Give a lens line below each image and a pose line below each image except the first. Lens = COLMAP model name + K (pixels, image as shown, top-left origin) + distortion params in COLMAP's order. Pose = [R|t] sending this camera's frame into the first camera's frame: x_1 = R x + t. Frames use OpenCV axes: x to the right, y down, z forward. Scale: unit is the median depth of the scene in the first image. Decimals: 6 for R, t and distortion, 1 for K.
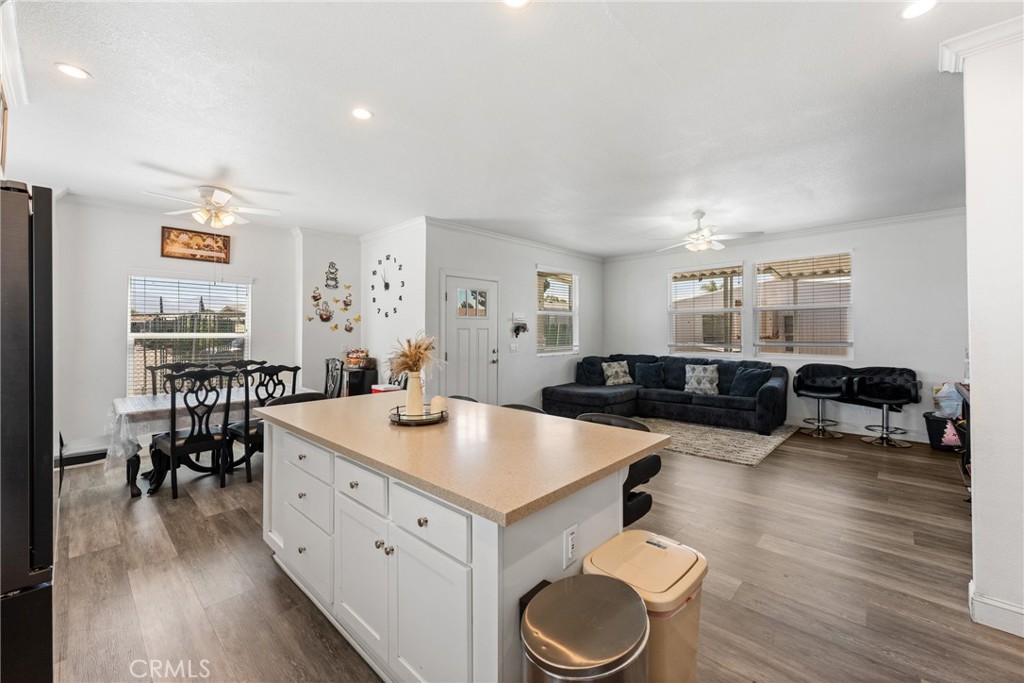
lens RADIAL K [[410.7, 0, 514.8], [0, 410.7, 327.2], [0, 0, 1]] dist [0.004023, -0.000878]
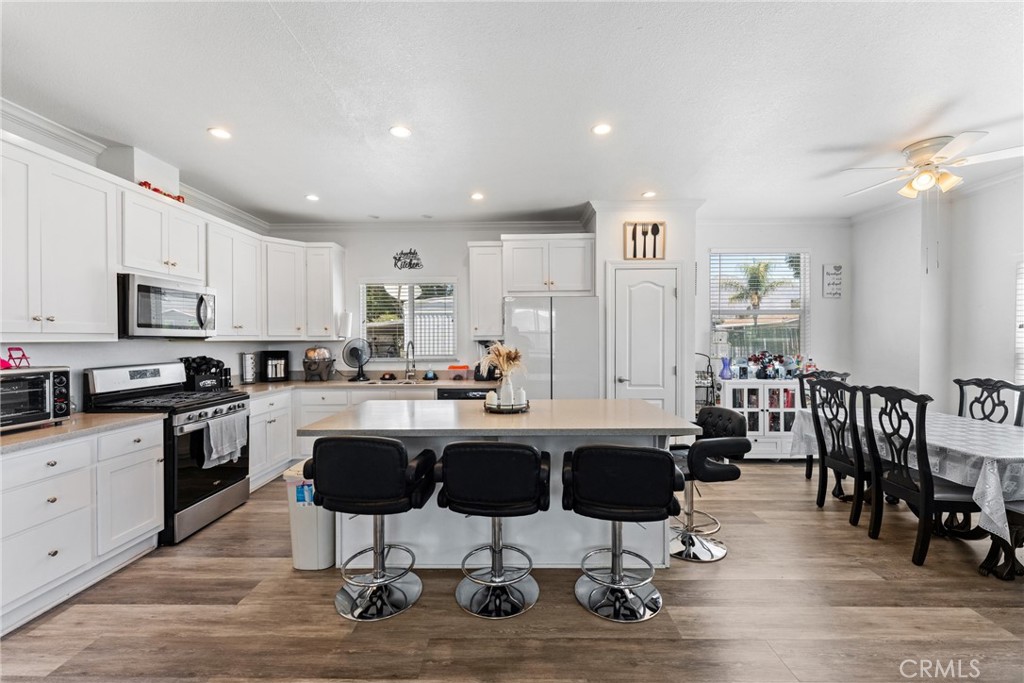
lens RADIAL K [[410.7, 0, 511.9], [0, 410.7, 341.9], [0, 0, 1]] dist [0.004023, -0.000878]
pose [[-0.739370, 0.012659, -0.673181, 0.222630], [0.014989, 0.999885, 0.002340, 0.004134], [0.673133, -0.008360, -0.739474, 0.716466]]
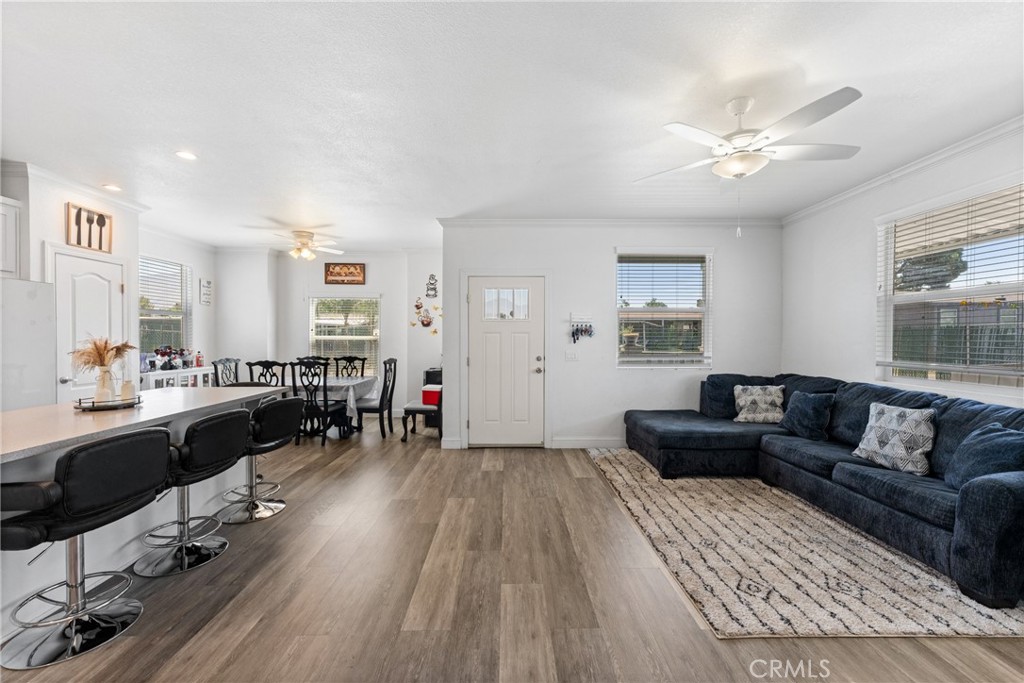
lens RADIAL K [[410.7, 0, 510.5], [0, 410.7, 339.0], [0, 0, 1]] dist [0.004023, -0.000878]
pose [[0.689319, 0.007812, -0.724416, 0.528527], [0.004386, 0.999879, 0.014956, 0.004735], [0.724445, -0.013487, 0.689201, 0.372316]]
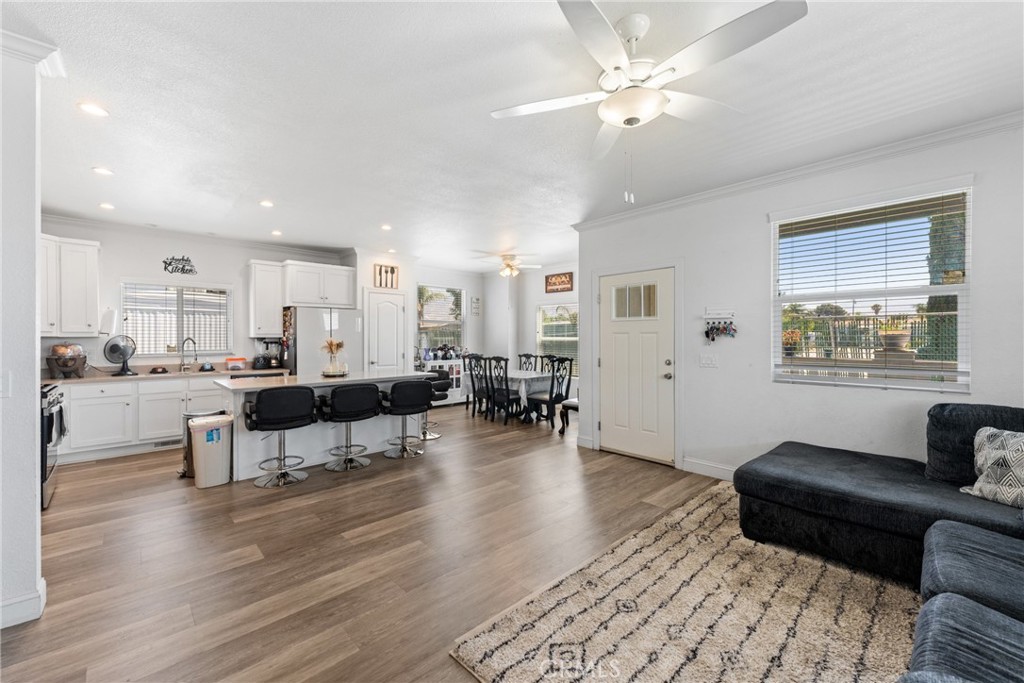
lens RADIAL K [[410.7, 0, 507.7], [0, 410.7, 336.4], [0, 0, 1]] dist [0.004023, -0.000878]
pose [[-0.072305, 0.000056, -0.997383, 0.708924], [0.013007, 0.999915, -0.000887, 0.008543], [0.997298, -0.013037, -0.072299, 0.769389]]
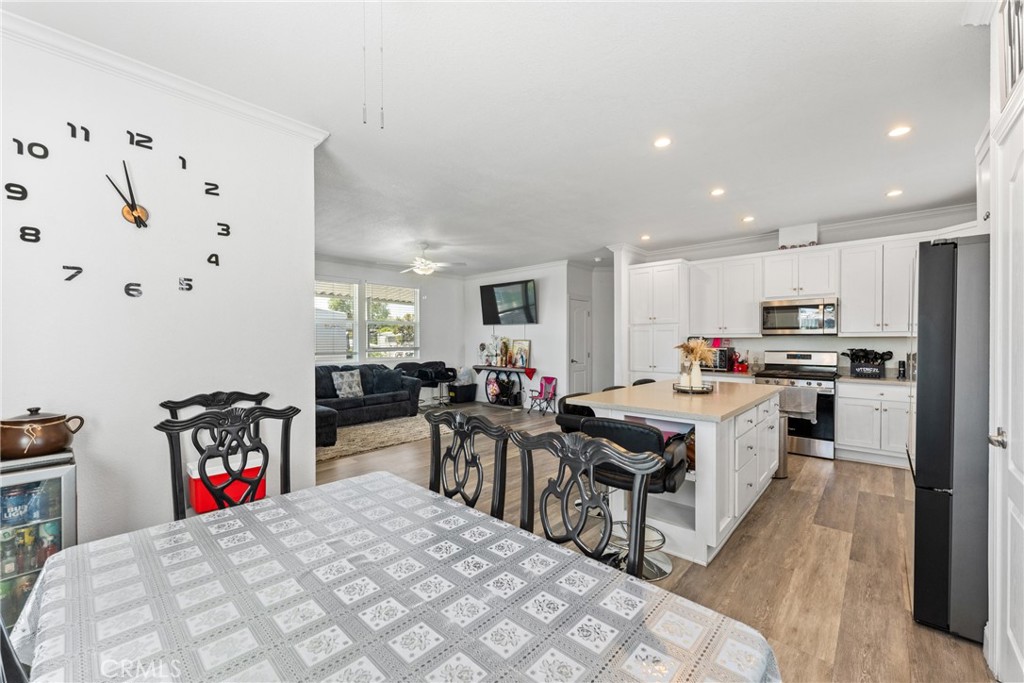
lens RADIAL K [[410.7, 0, 511.8], [0, 410.7, 342.9], [0, 0, 1]] dist [0.004023, -0.000878]
pose [[-0.015332, -0.000616, 0.999882, -0.679278], [-0.009141, 0.999958, 0.000476, 0.015284], [-0.999841, -0.009133, -0.015337, 0.633362]]
